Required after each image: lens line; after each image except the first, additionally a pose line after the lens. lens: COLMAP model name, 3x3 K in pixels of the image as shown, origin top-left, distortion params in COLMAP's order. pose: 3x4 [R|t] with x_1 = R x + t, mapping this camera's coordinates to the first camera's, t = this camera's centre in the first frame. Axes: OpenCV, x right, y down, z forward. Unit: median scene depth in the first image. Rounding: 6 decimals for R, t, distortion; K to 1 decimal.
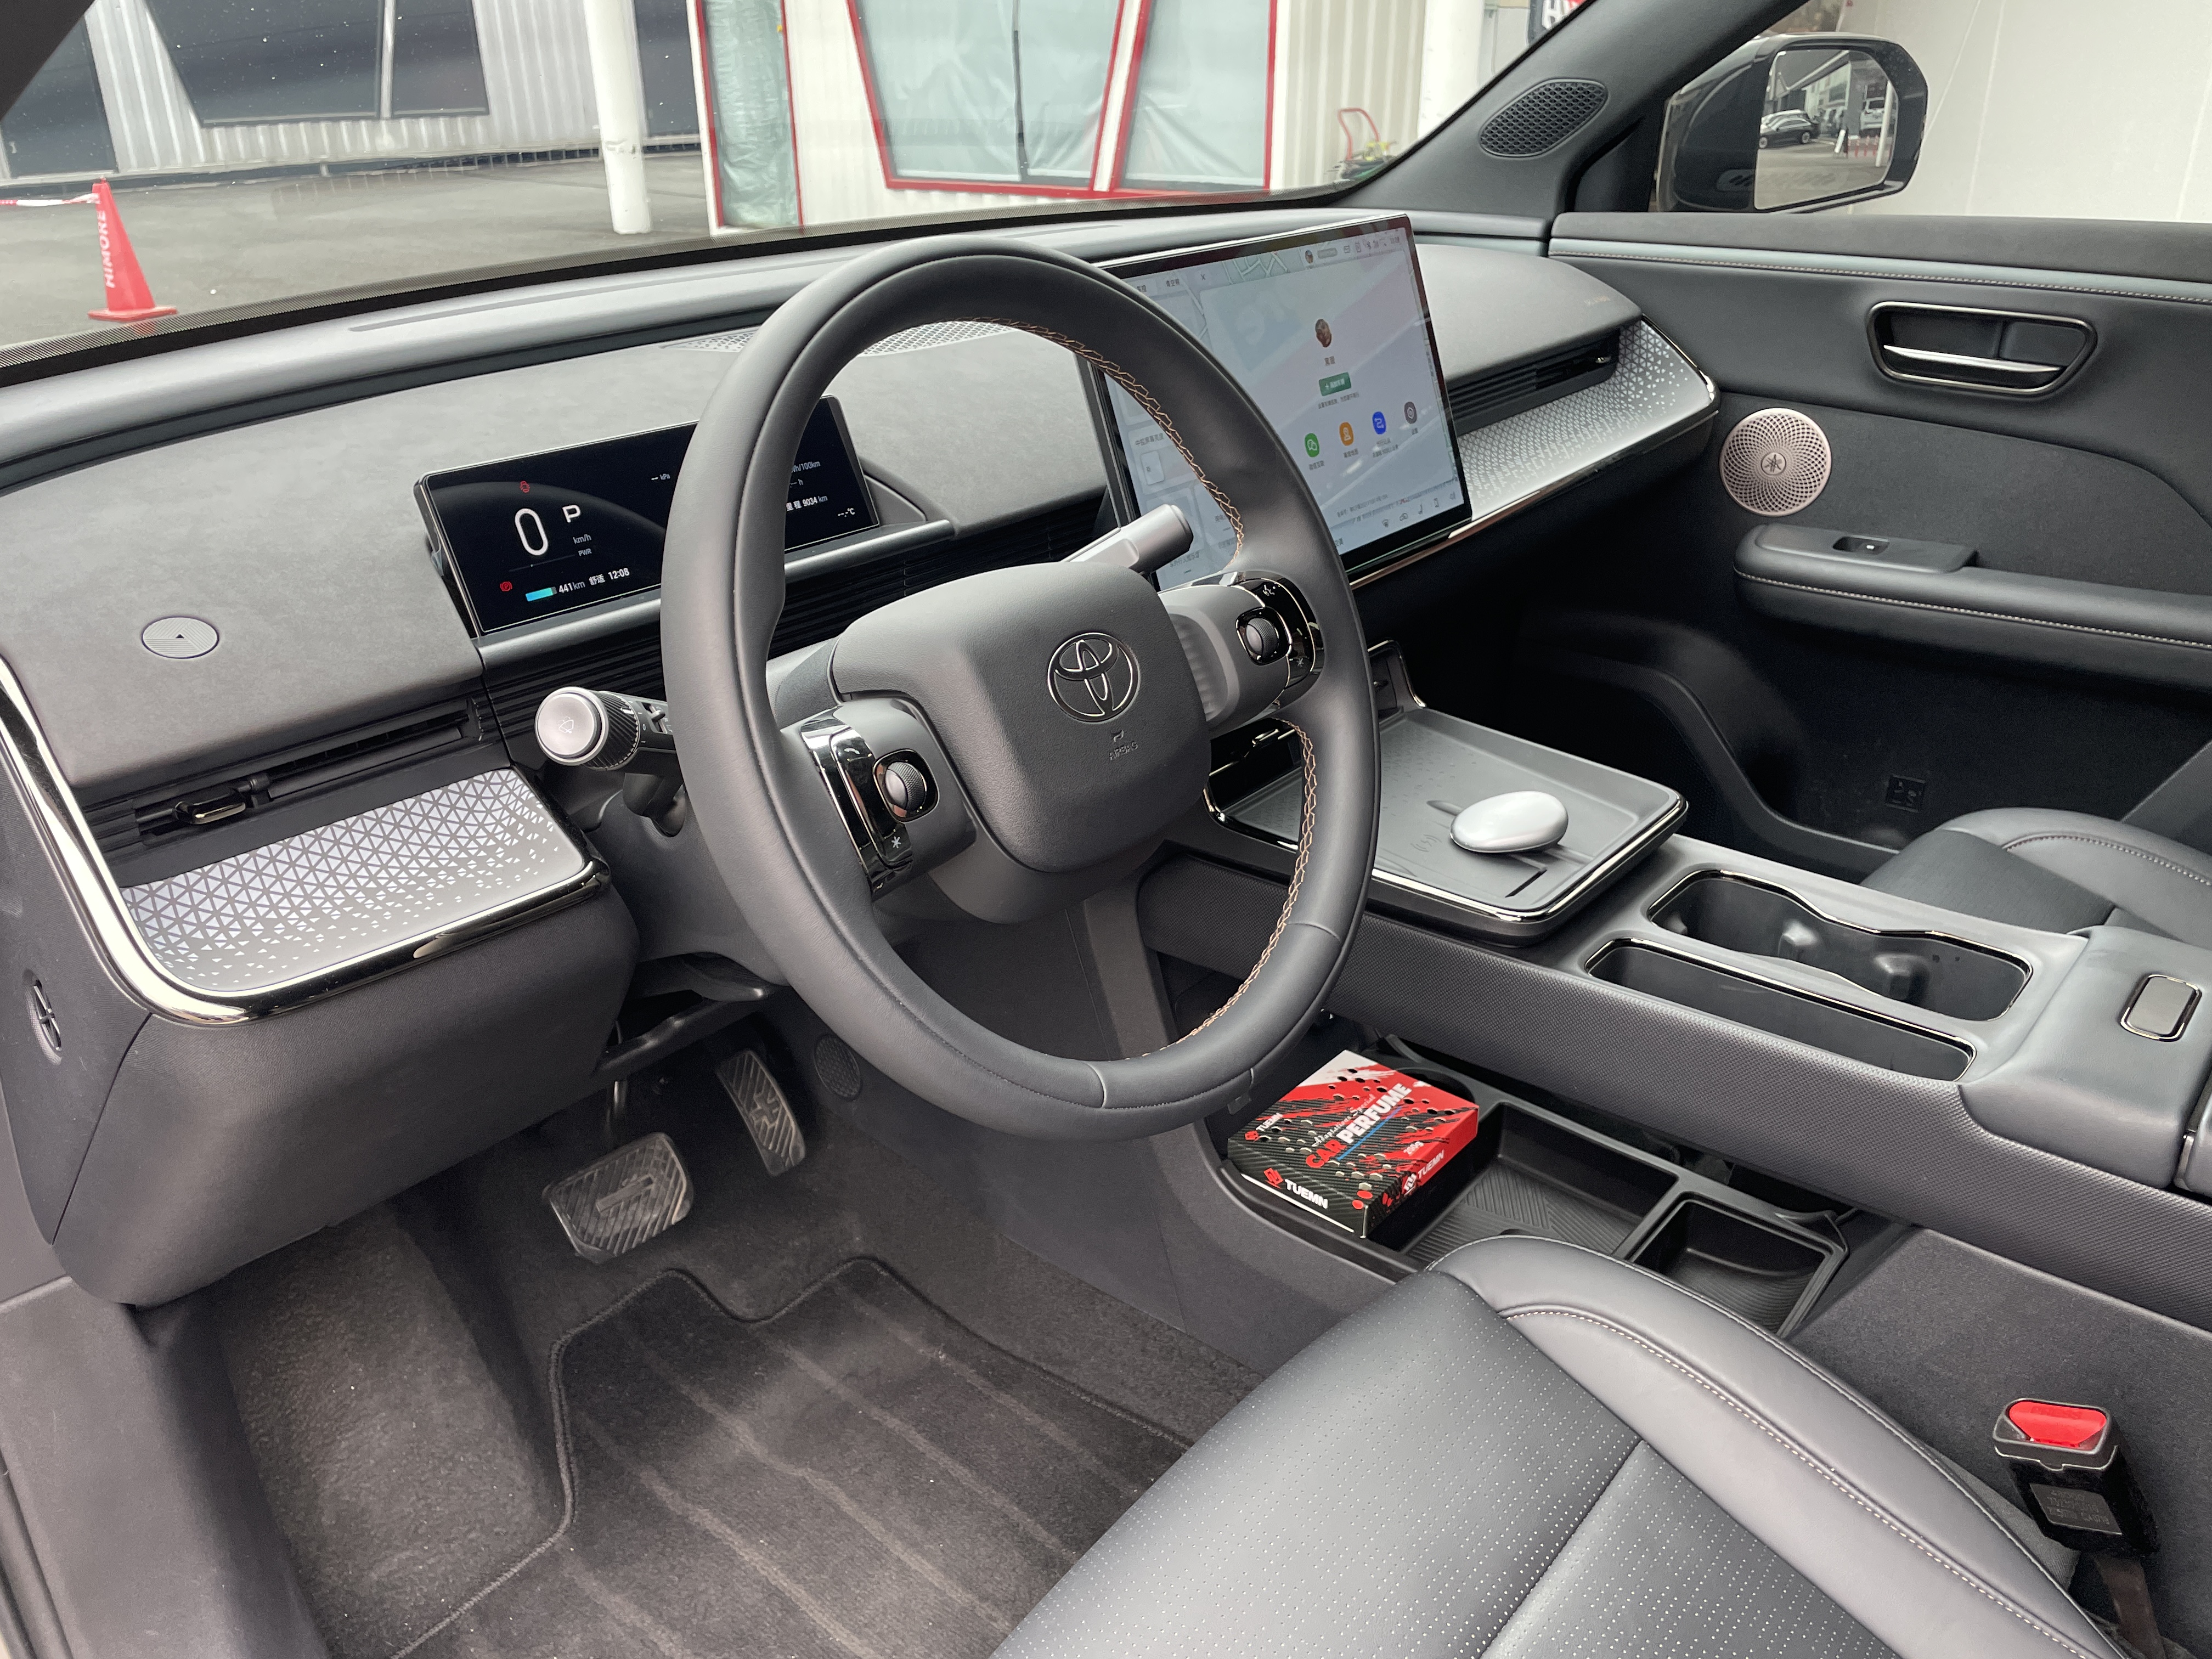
lens RADIAL K [[1679.8, 0, 1103.2], [0, 1679.8, 851.6], [0, 0, 1]] dist [0.084638, -0.113151]
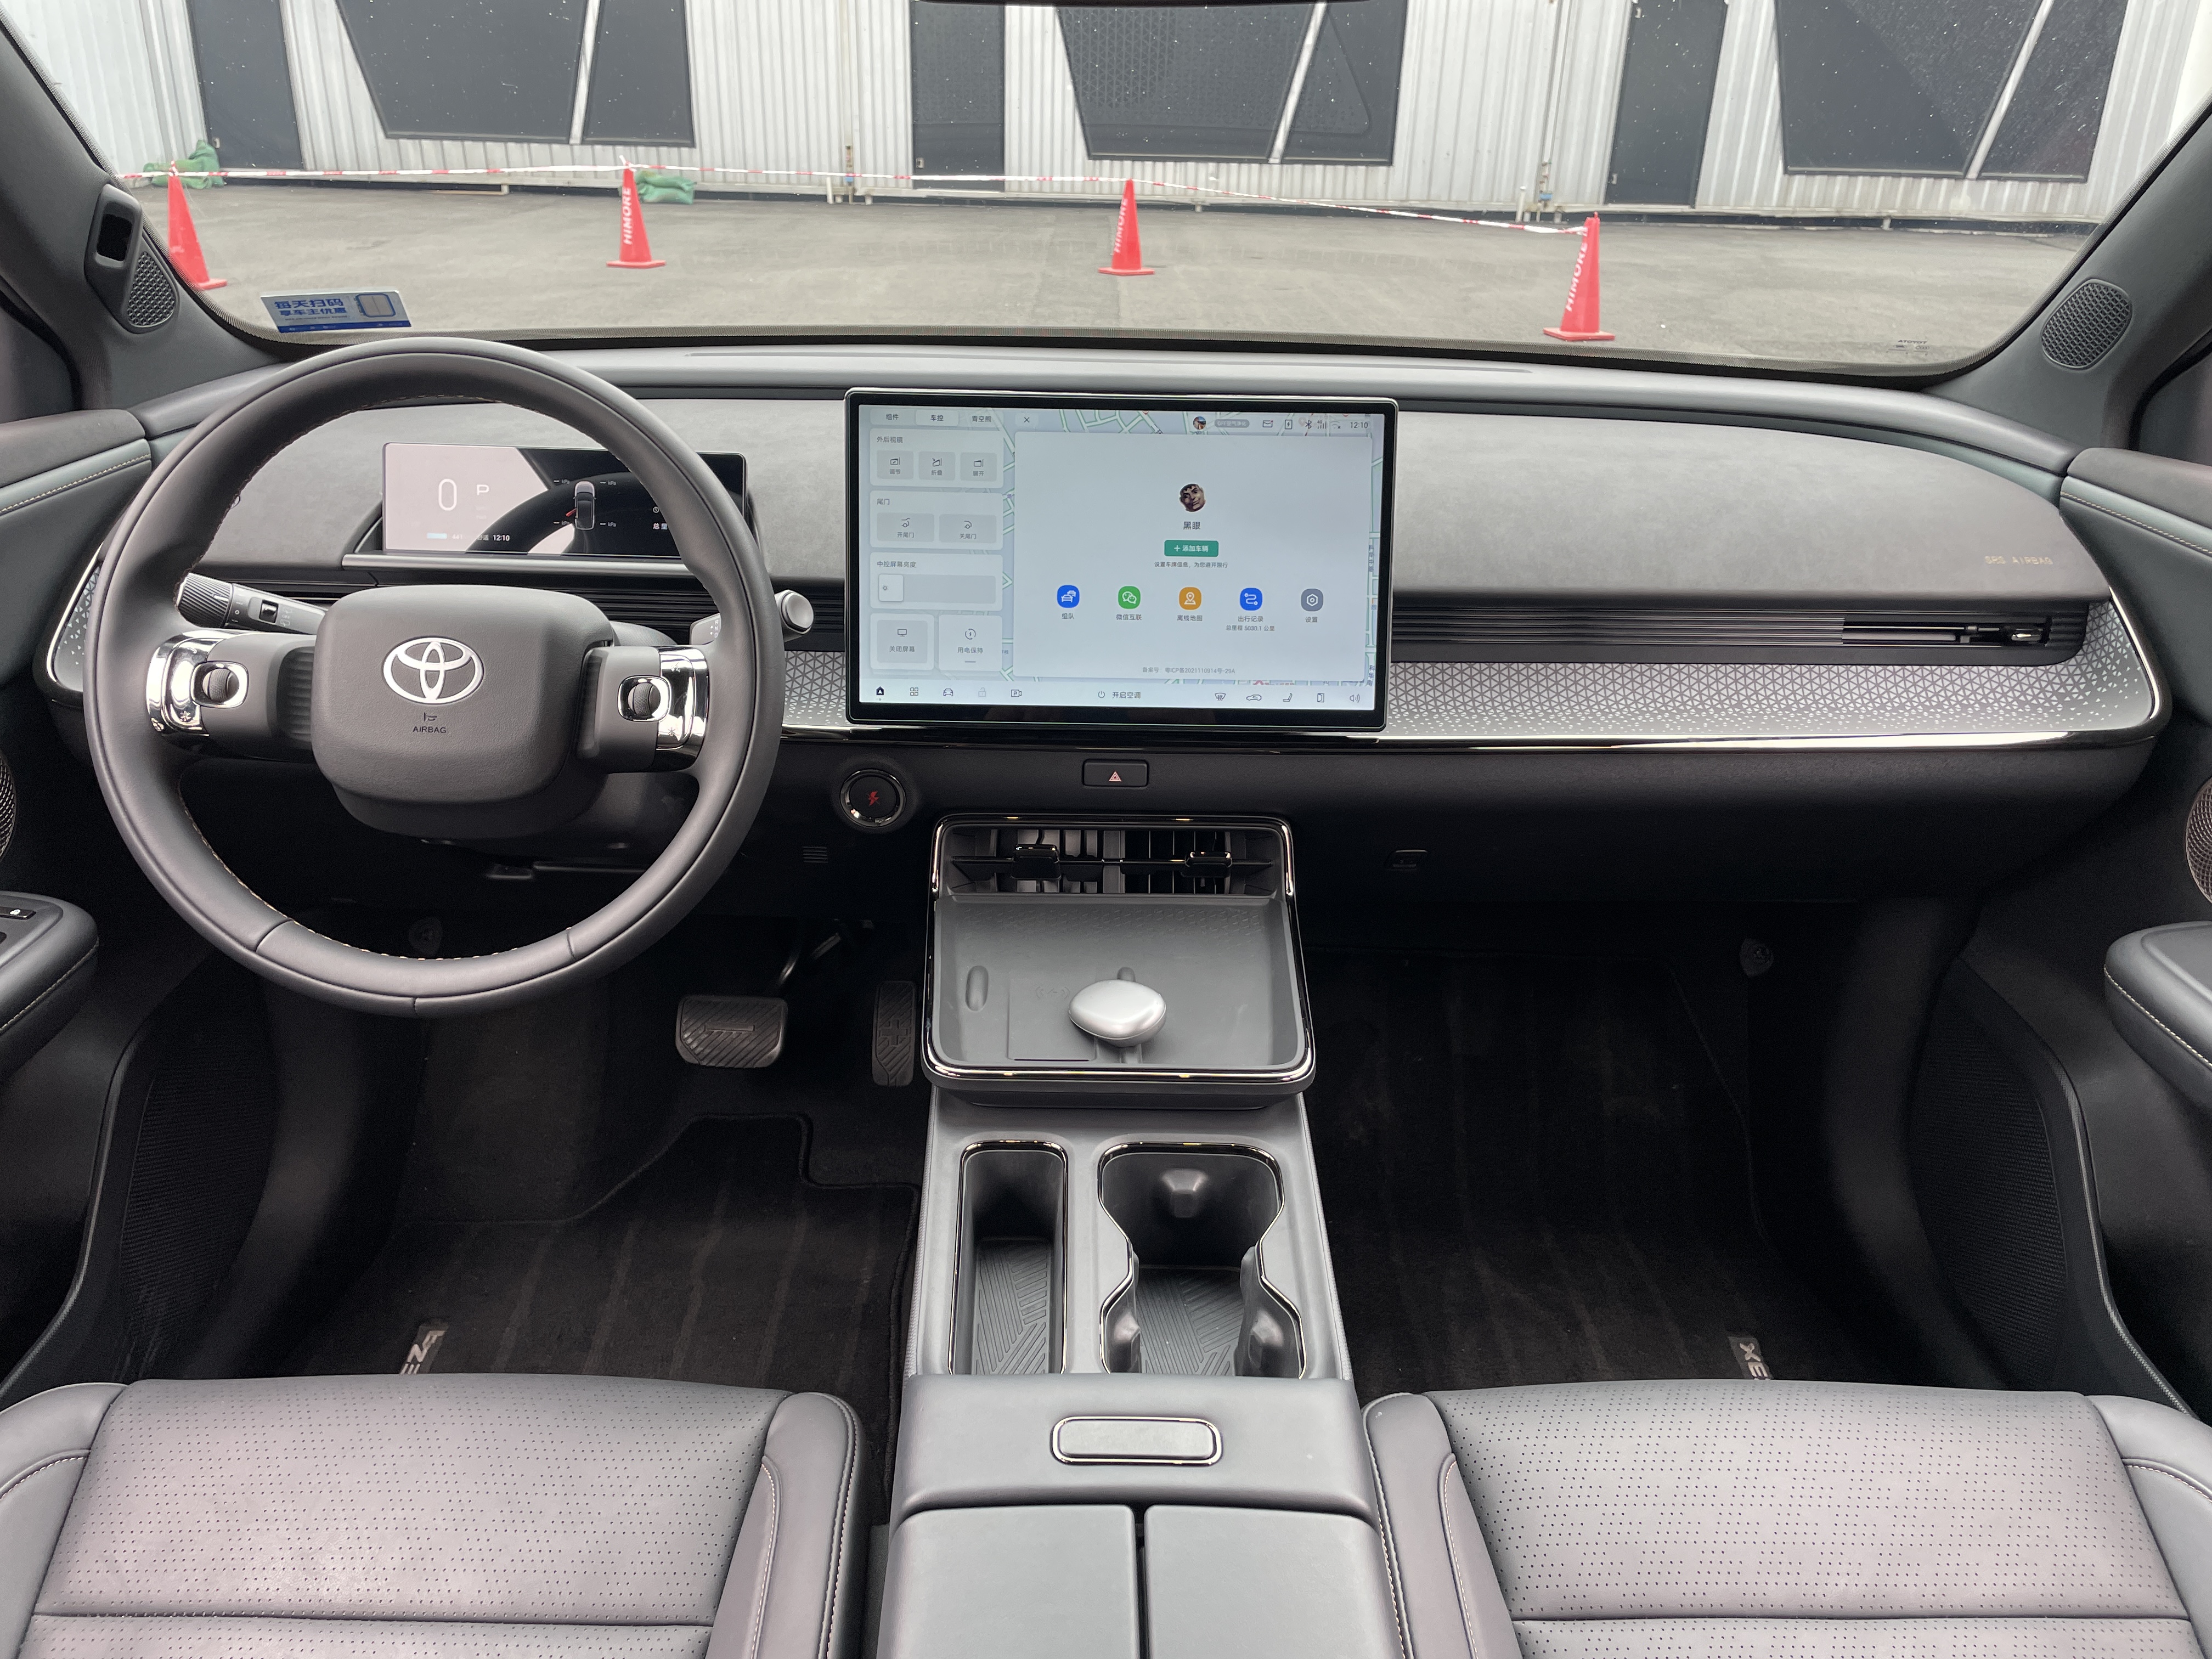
lens RADIAL K [[1685.6, 0, 1106.0], [0, 1685.6, 829.5], [0, 0, 1]] dist [0.103836, -0.136585]
pose [[0.649998, 0.334636, -0.682291, 0.771331], [-0.359861, 0.926320, 0.111494, -0.195472], [0.669330, 0.173059, 0.722529, 0.241703]]
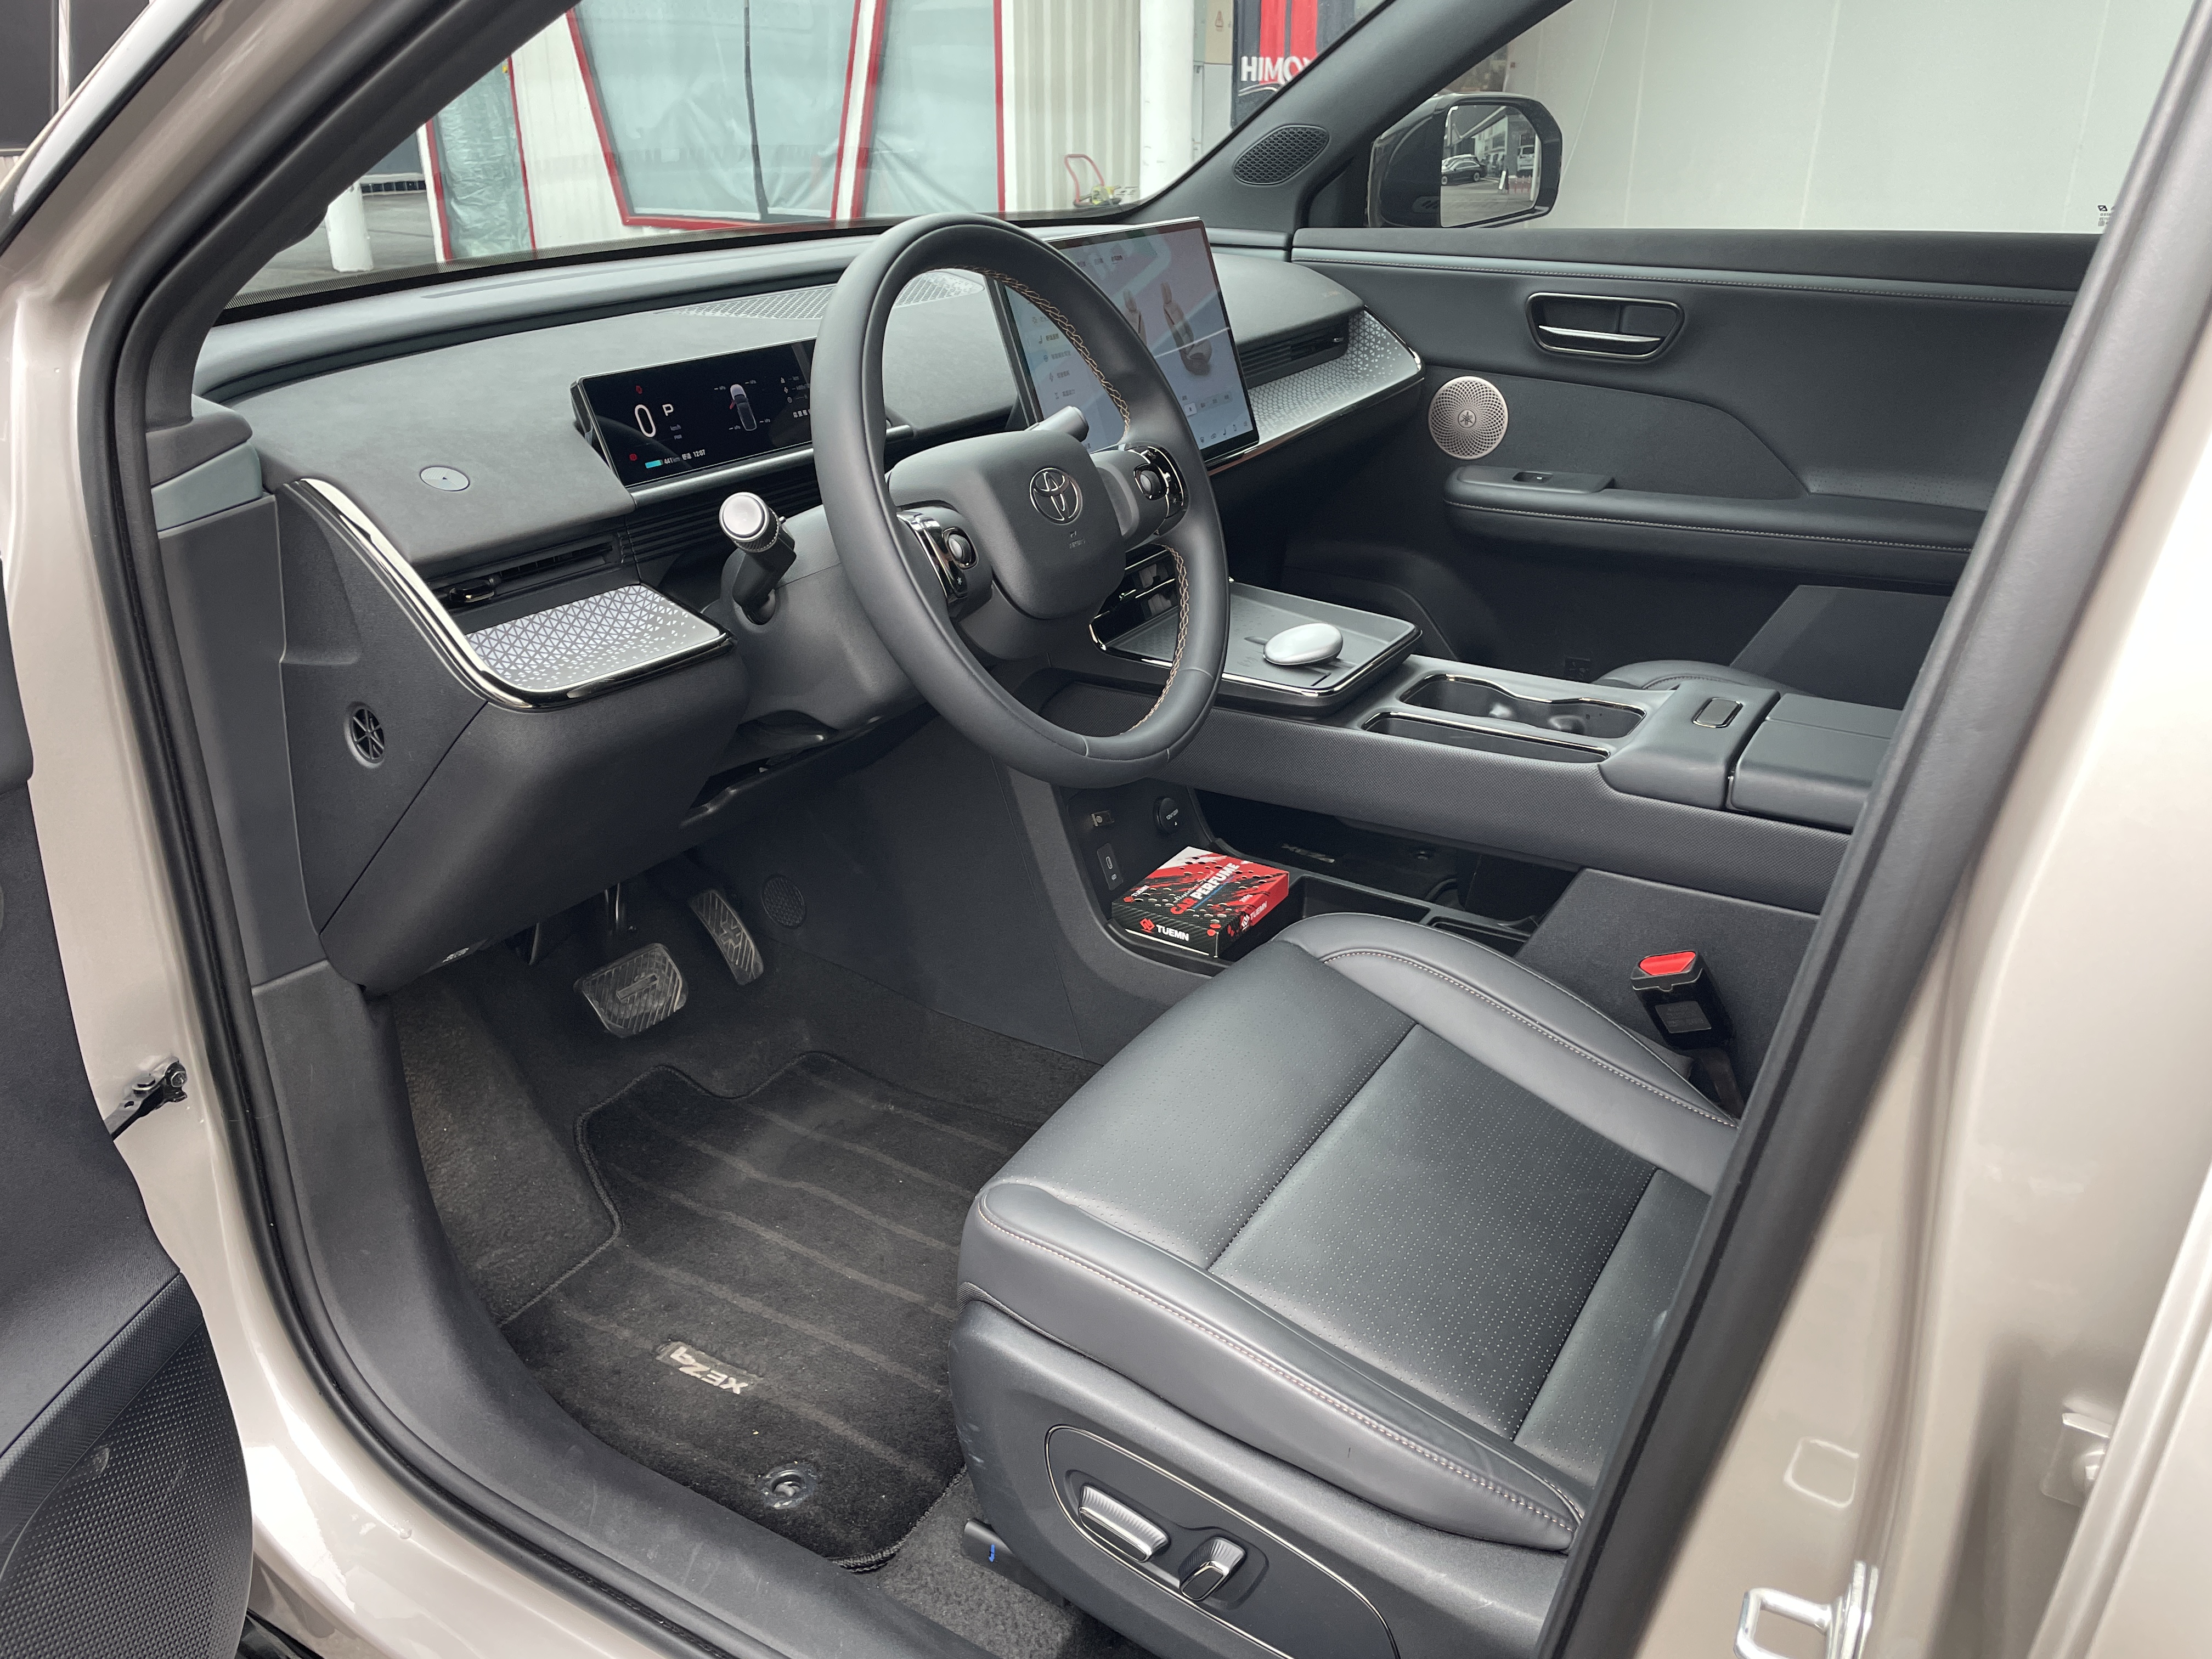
lens RADIAL K [[1673.9, 0, 1129.9], [0, 1673.9, 849.7], [0, 0, 1]] dist [0.104512, -0.169472]
pose [[0.985362, -0.055179, 0.161296, -0.123414], [0.058974, 0.998082, -0.018835, 0.152608], [-0.159947, 0.028072, 0.986726, -0.320115]]
